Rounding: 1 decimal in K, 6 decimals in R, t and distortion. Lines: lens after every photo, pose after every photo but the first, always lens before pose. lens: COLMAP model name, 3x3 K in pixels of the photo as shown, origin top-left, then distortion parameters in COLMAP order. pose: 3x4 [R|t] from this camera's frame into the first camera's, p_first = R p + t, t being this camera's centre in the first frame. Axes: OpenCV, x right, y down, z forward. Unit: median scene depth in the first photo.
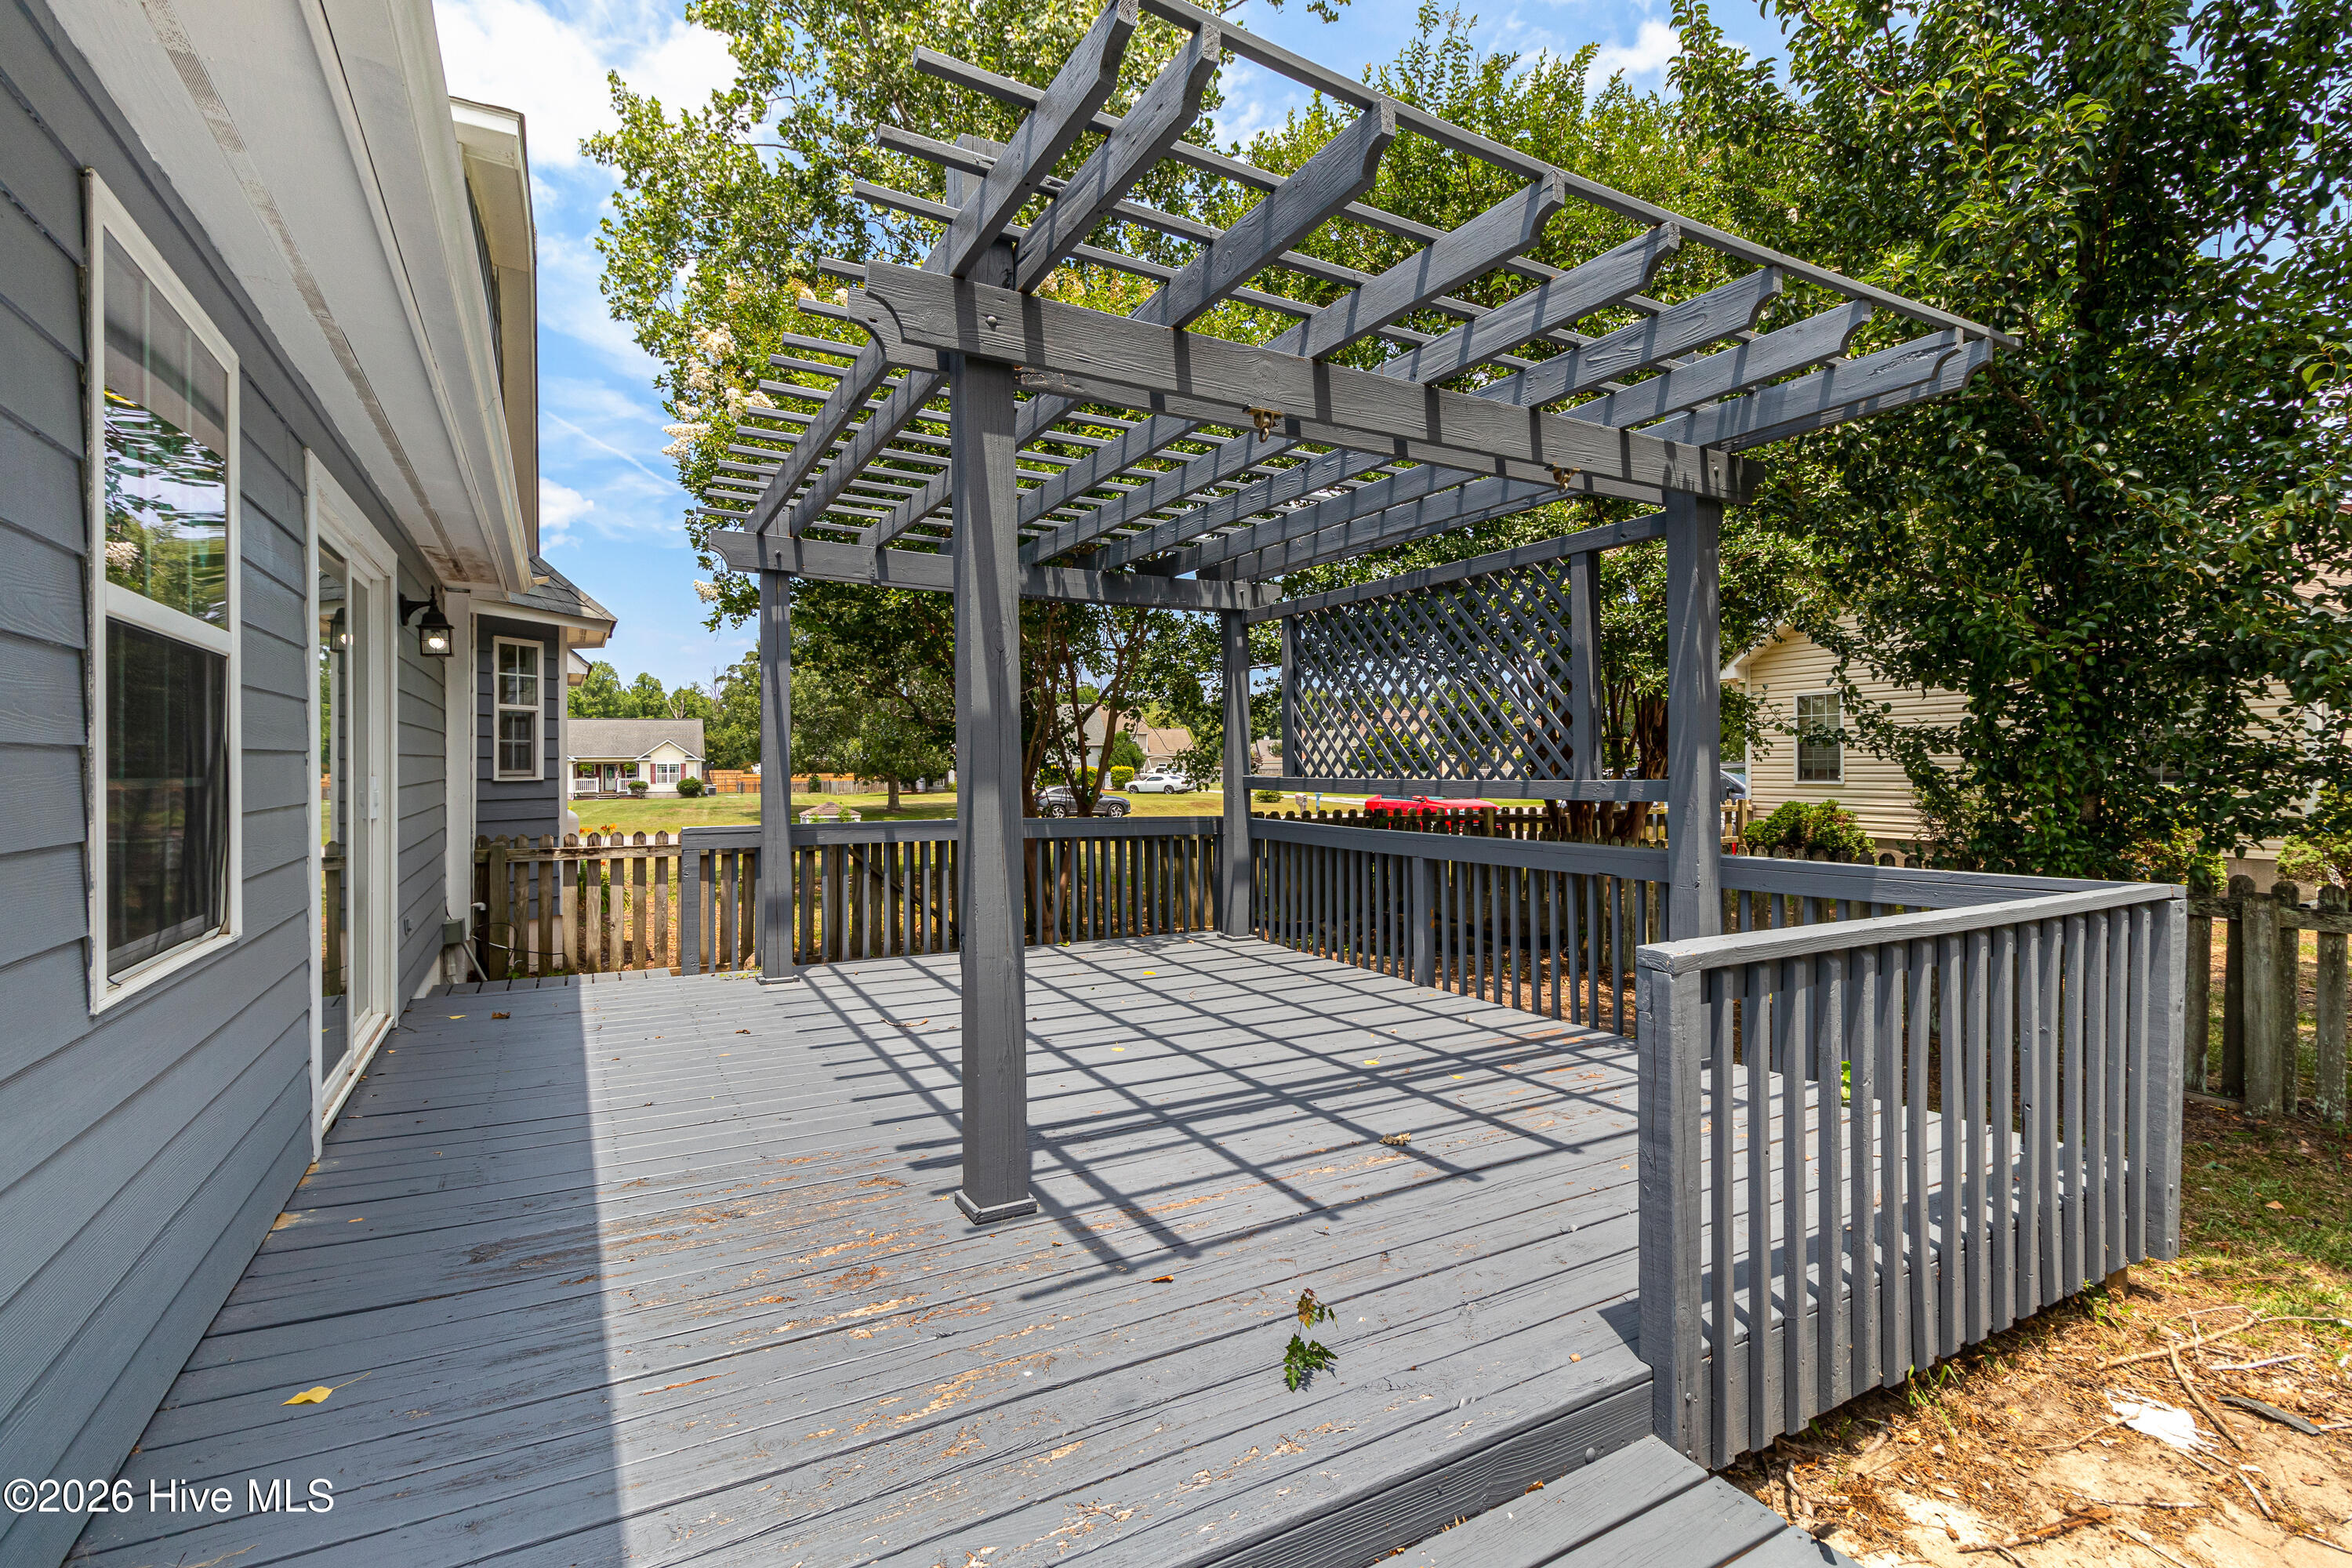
lens RADIAL K [[1124.6, 0, 1192.3], [0, 1124.6, 773.5], [0, 0, 1]] dist [0.009353, -0.000669]
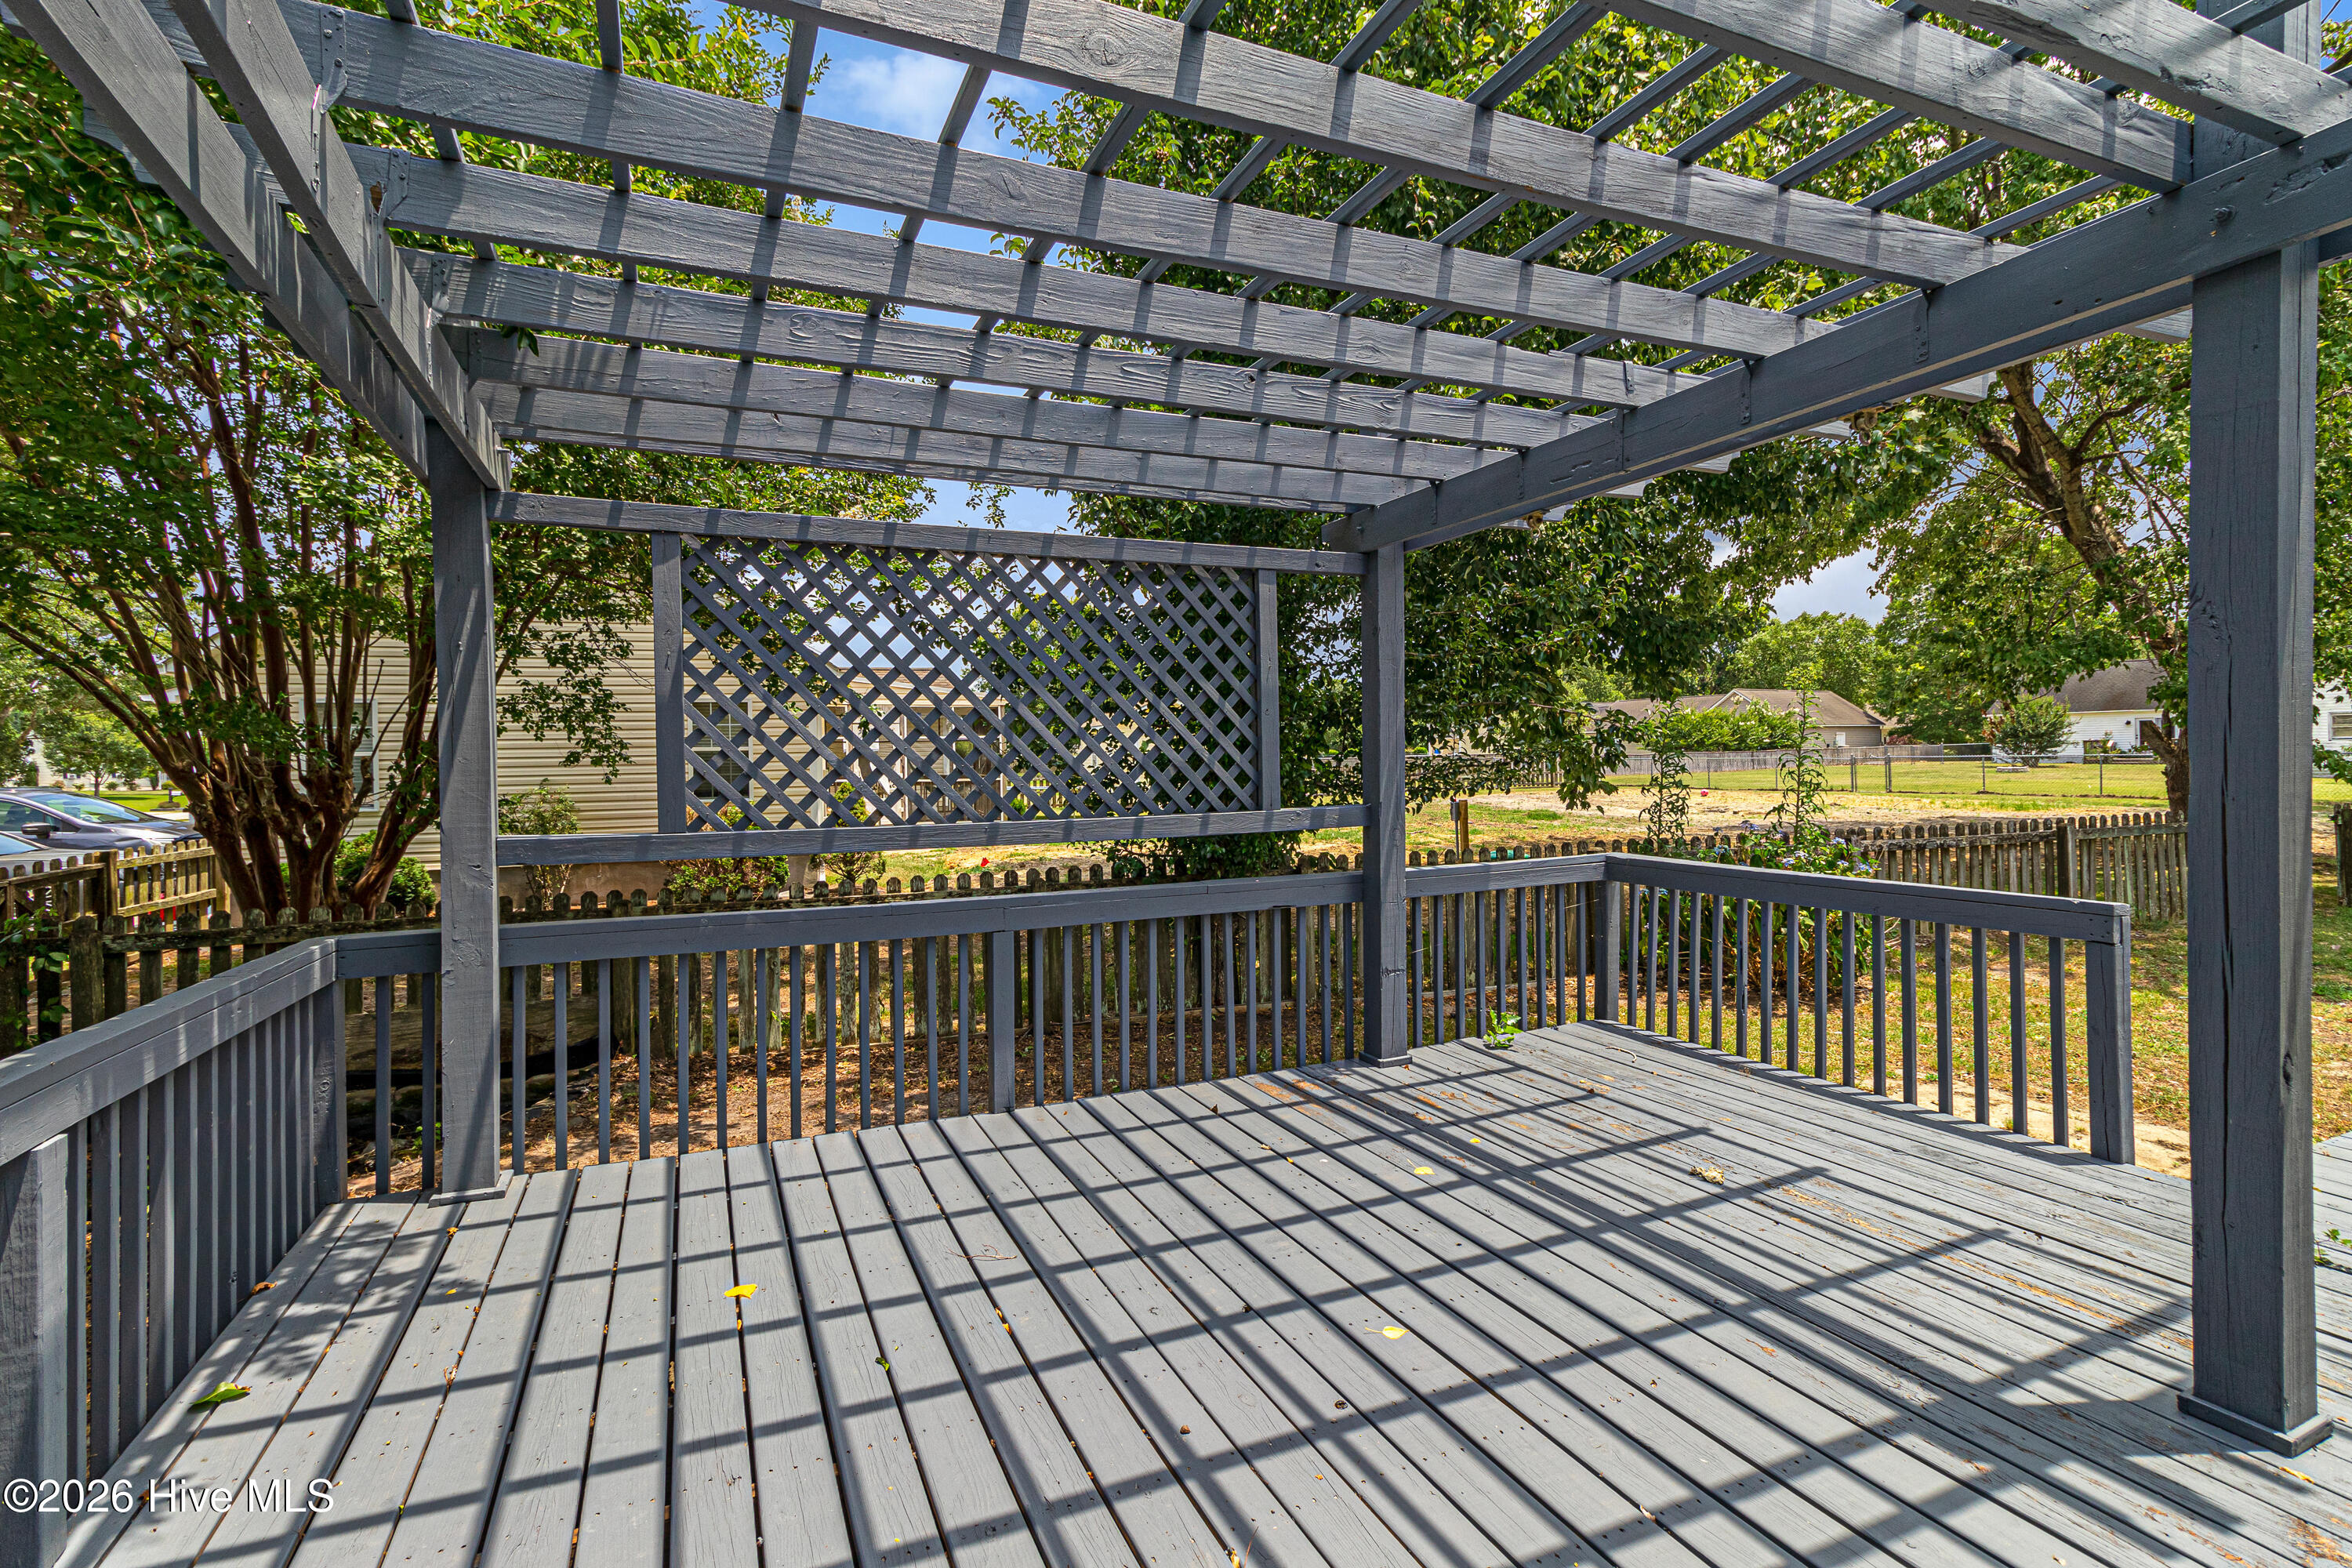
lens RADIAL K [[1124.6, 0, 1191.6], [0, 1124.6, 762.7], [0, 0, 1]] dist [0.009353, -0.000669]
pose [[0.077302, -0.007901, 0.996976, -0.757409], [0.014848, 0.999867, 0.006773, -0.048759], [-0.996897, 0.014279, 0.077409, 1.283347]]
